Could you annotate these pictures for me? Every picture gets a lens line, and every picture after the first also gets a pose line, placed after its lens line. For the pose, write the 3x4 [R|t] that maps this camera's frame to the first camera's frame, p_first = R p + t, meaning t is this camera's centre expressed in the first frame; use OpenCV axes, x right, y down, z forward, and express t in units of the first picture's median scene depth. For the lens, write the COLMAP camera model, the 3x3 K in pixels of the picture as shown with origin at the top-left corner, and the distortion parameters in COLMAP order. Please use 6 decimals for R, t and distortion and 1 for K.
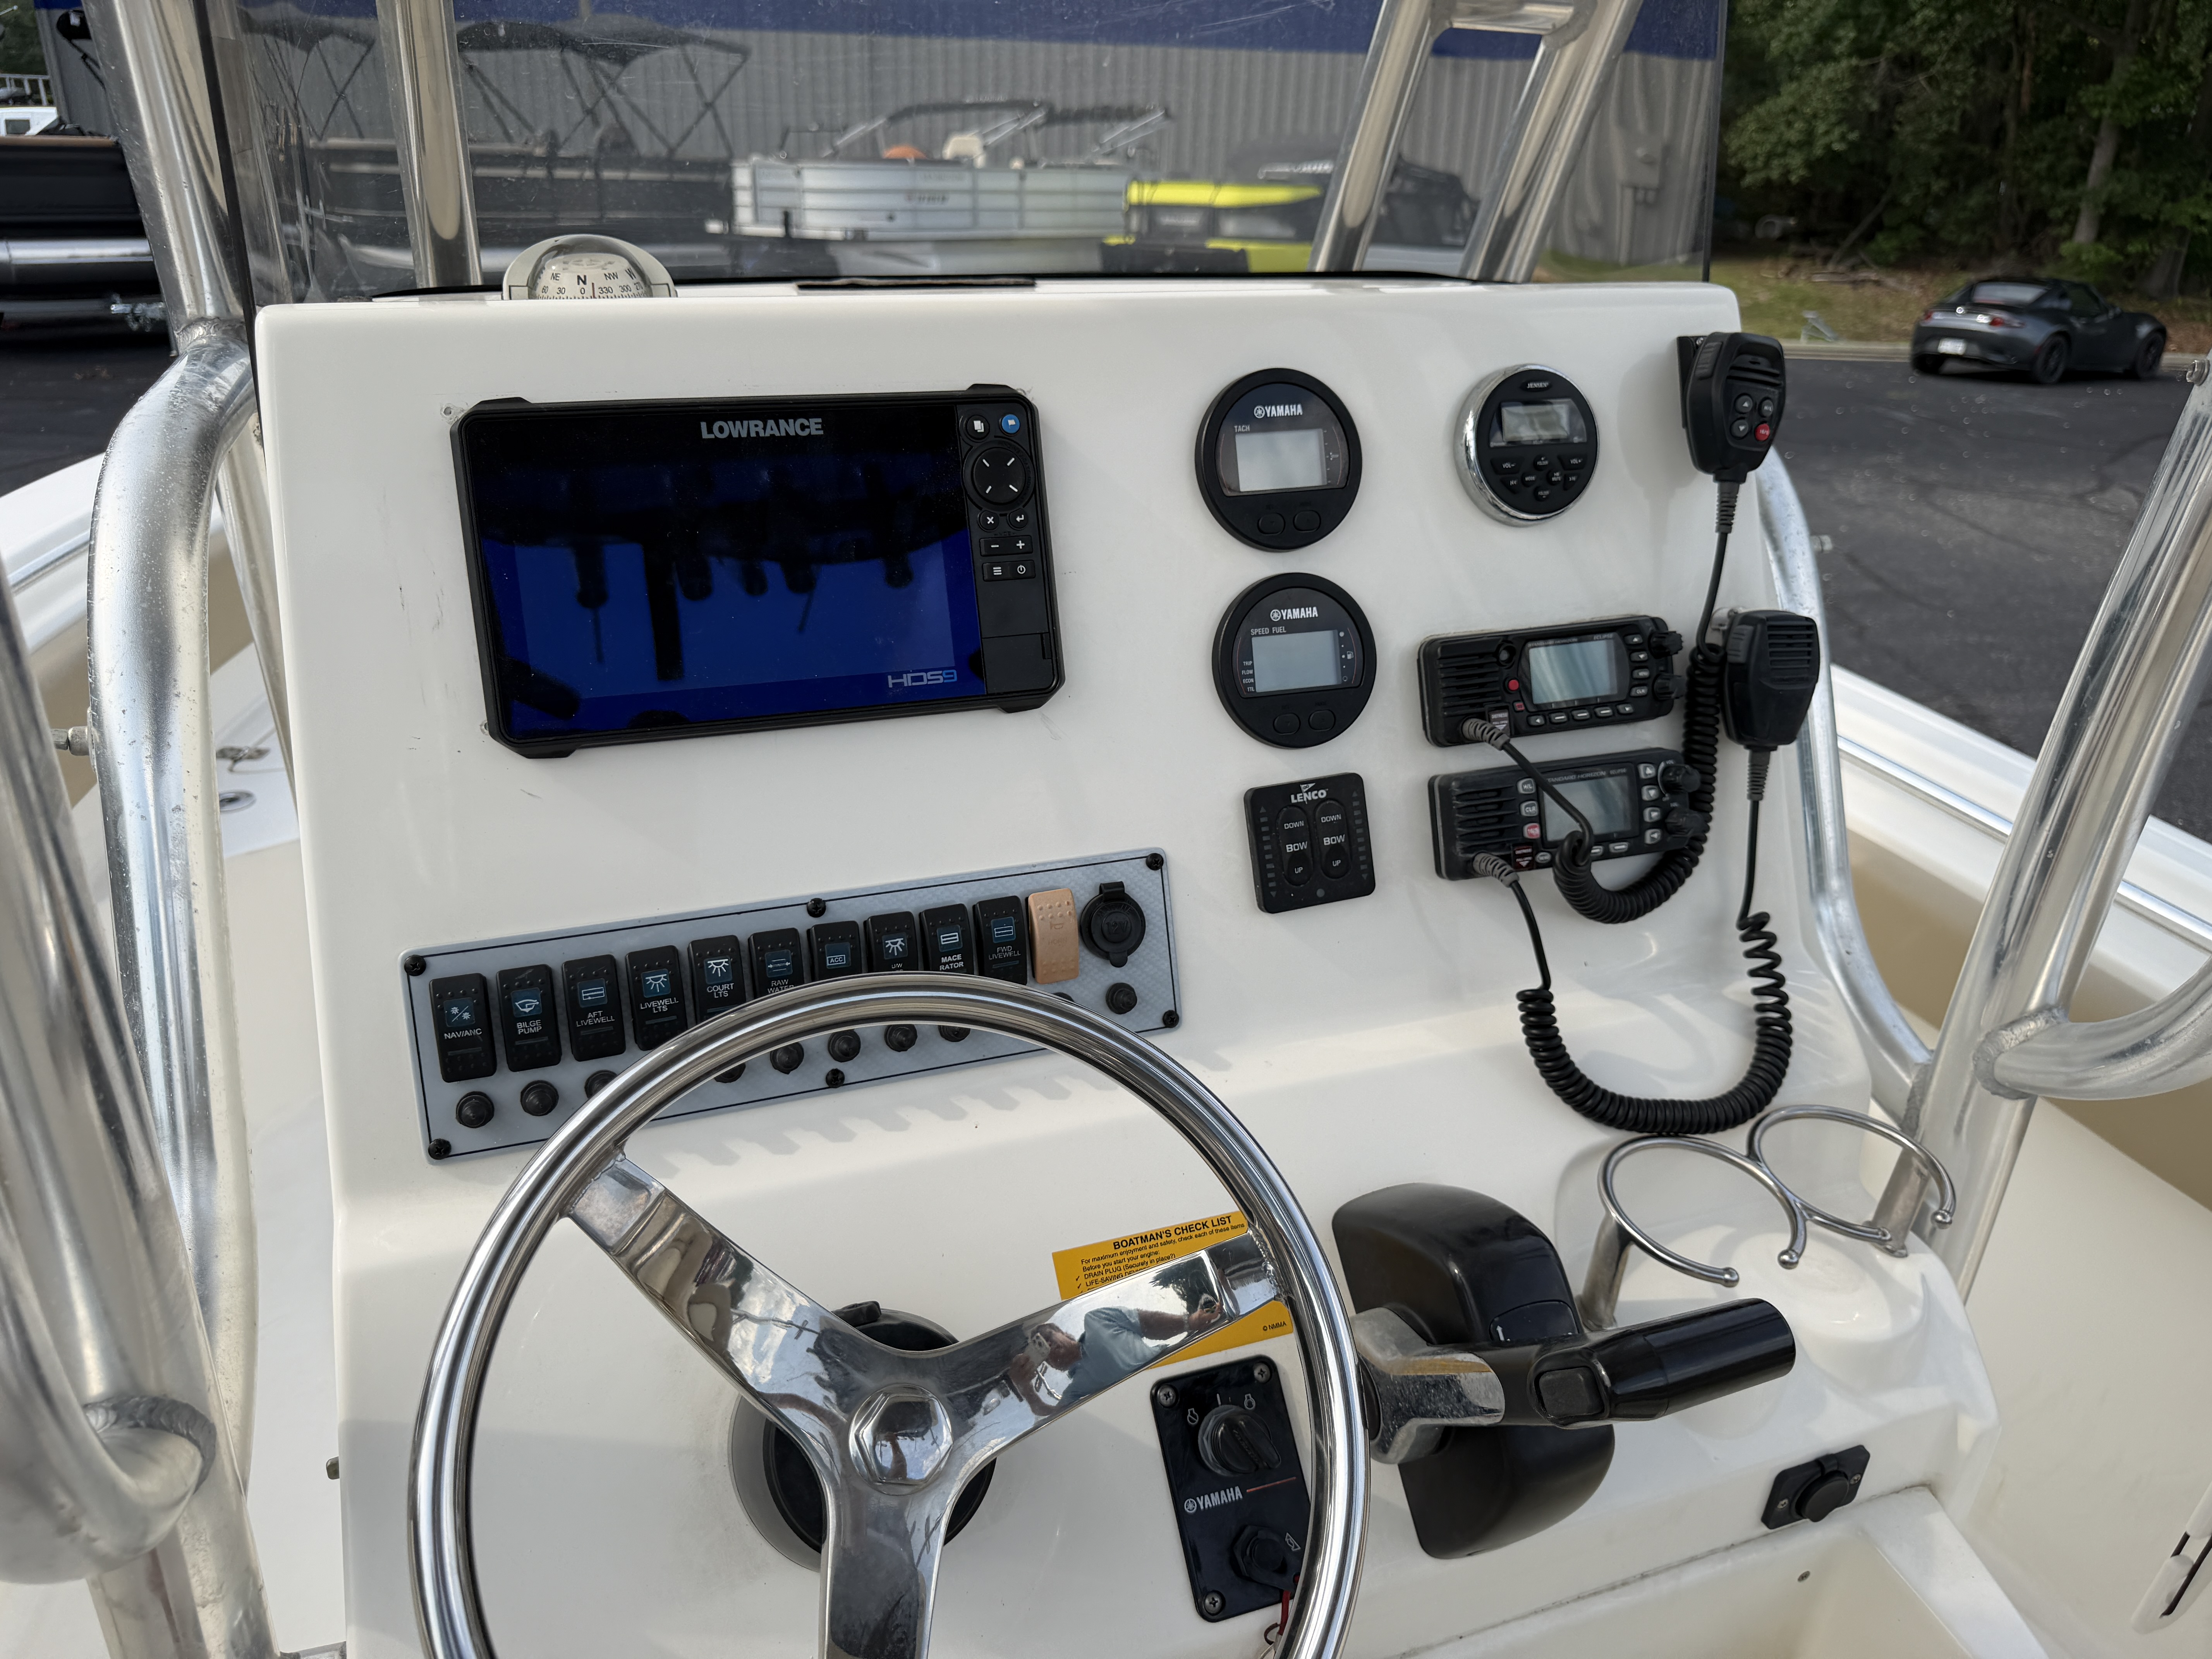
lens RADIAL K [[1570.3, 0, 1095.1], [0, 1570.3, 836.3], [0, 0, 1]] dist [0.035803, -0.046005]
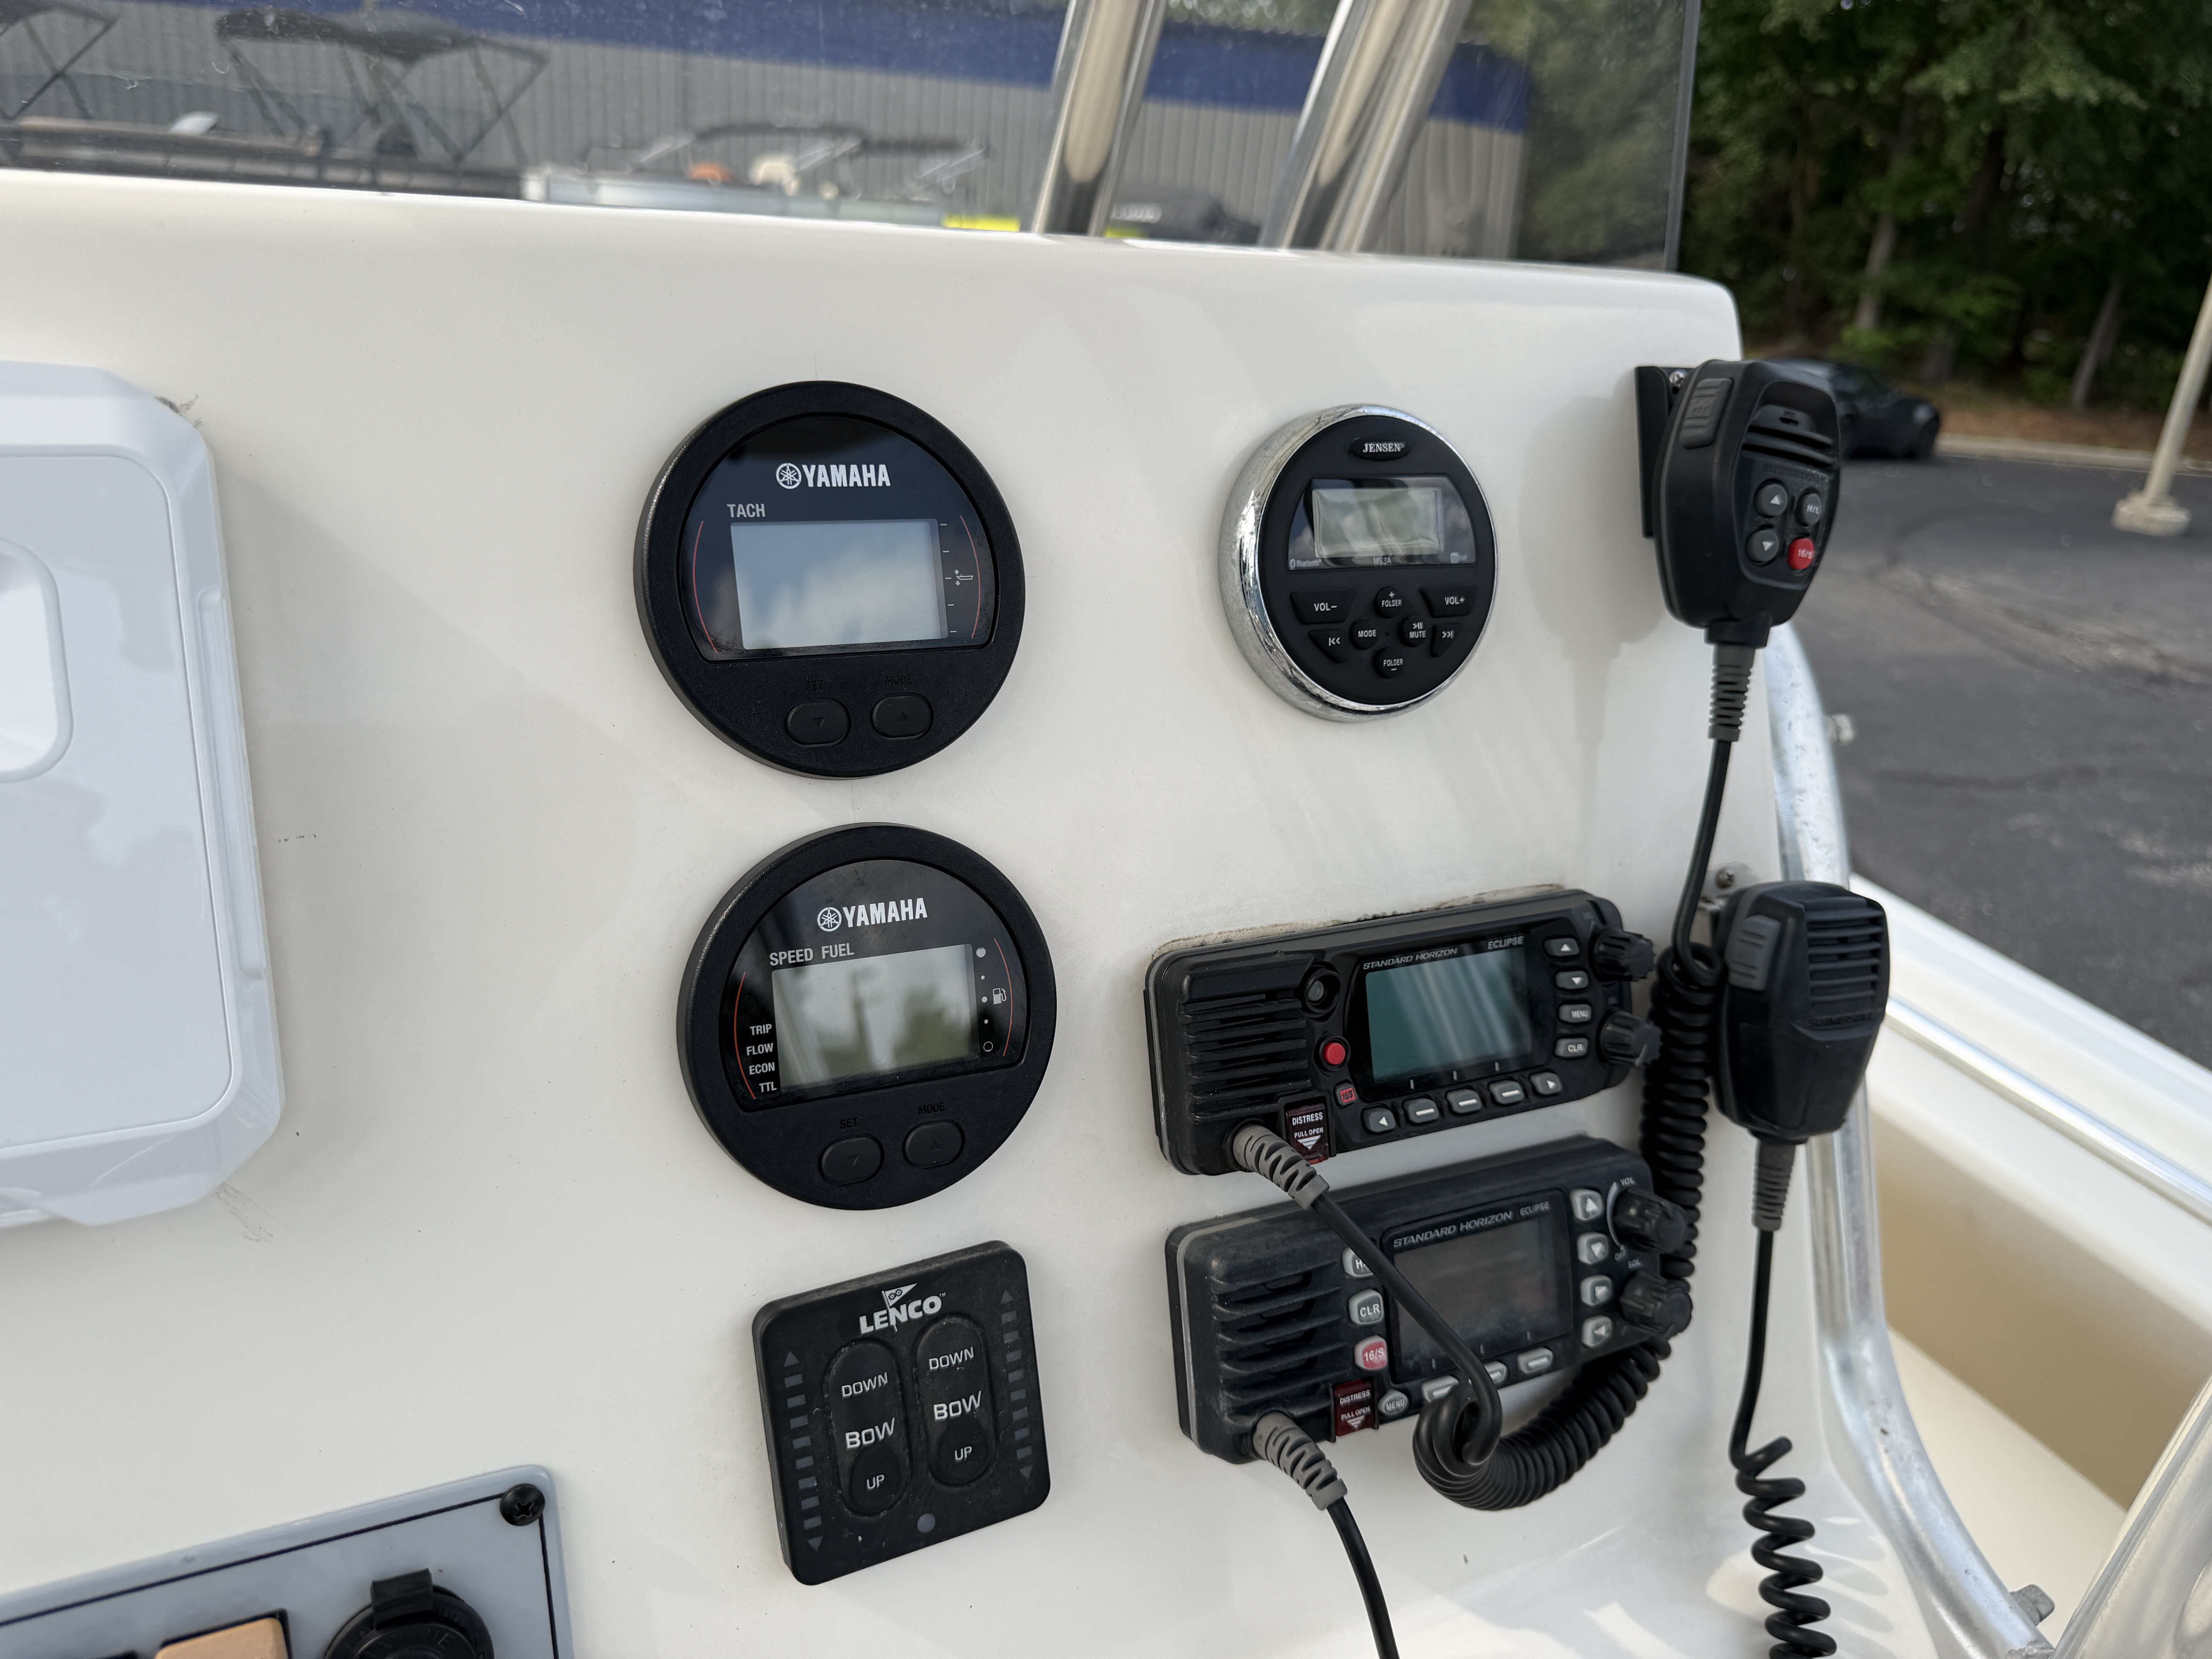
lens RADIAL K [[1570.3, 0, 1119.4], [0, 1570.3, 854.1], [0, 0, 1]] dist [0.035803, -0.046005]
pose [[0.991990, 0.007901, 0.126069, 0.132187], [-0.005976, 0.999860, -0.015642, -0.144089], [-0.126175, 0.014763, 0.991898, 0.502272]]
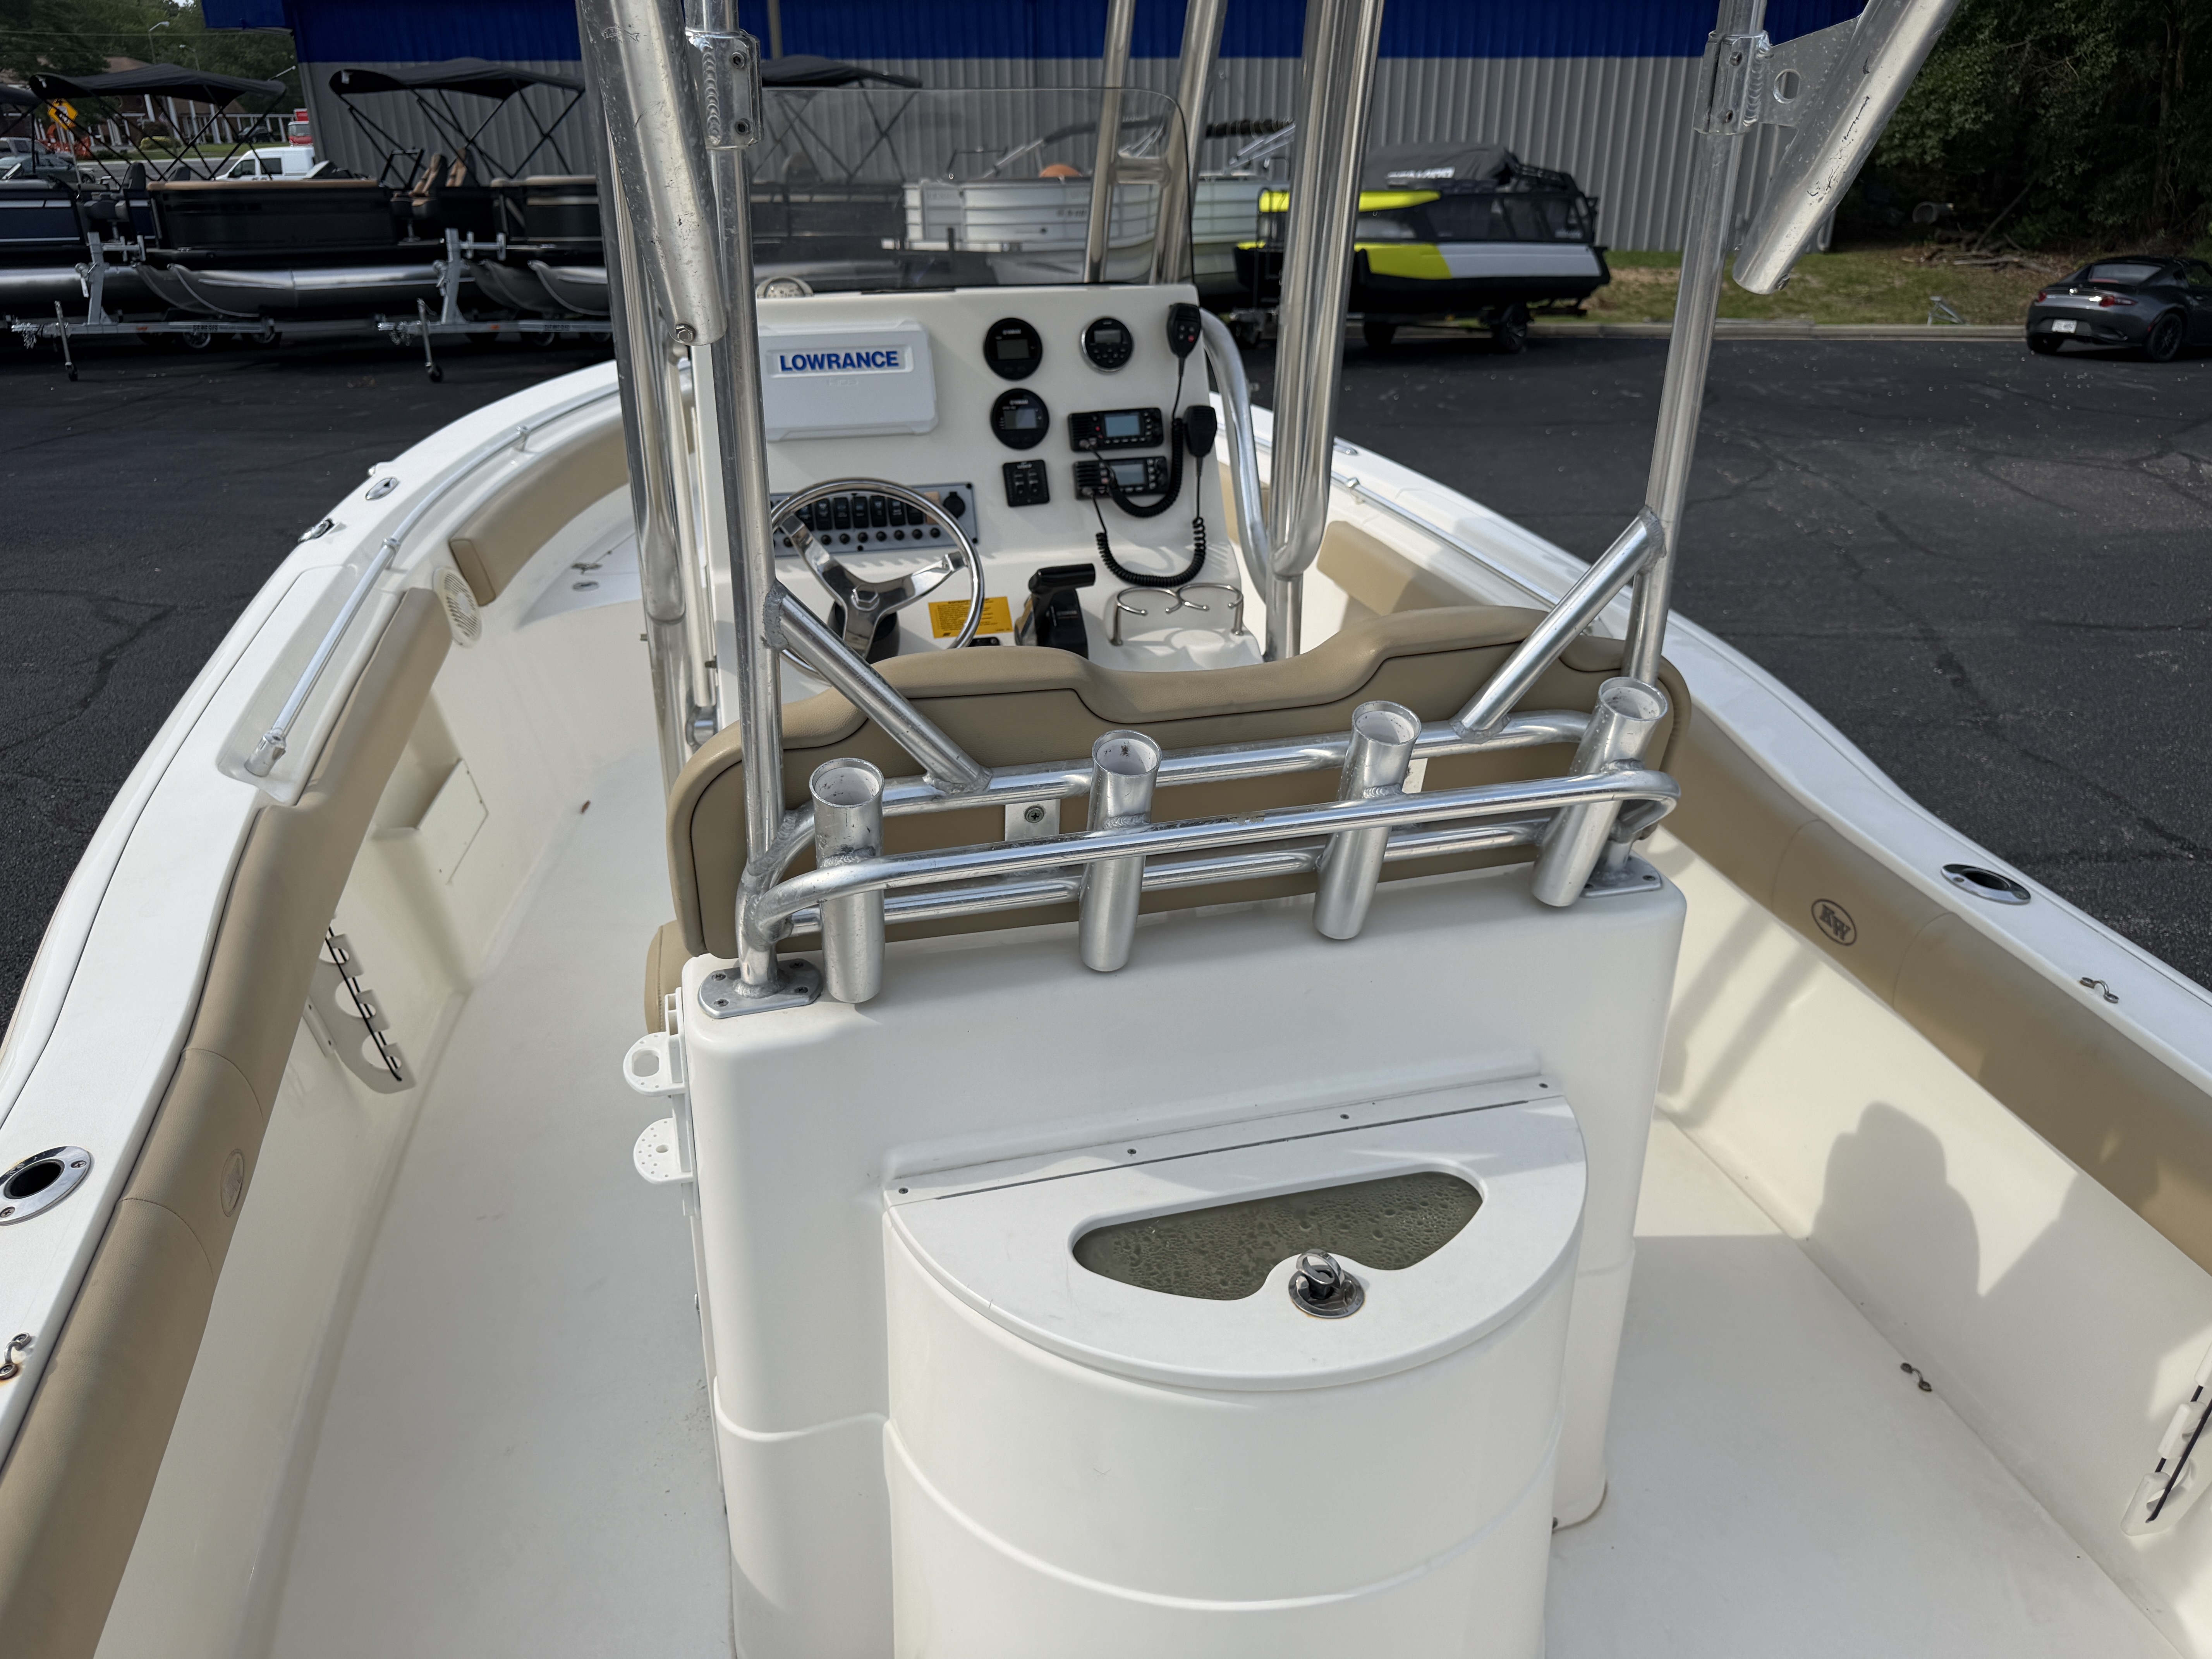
lens RADIAL K [[1570.3, 0, 1096.4], [0, 1570.3, 819.3], [0, 0, 1]] dist [0.035803, -0.046005]
pose [[0.994419, 0.011234, -0.104900, 0.546897], [-0.012413, 0.999867, -0.010602, 0.618207], [0.104767, 0.011845, 0.994426, -1.762908]]
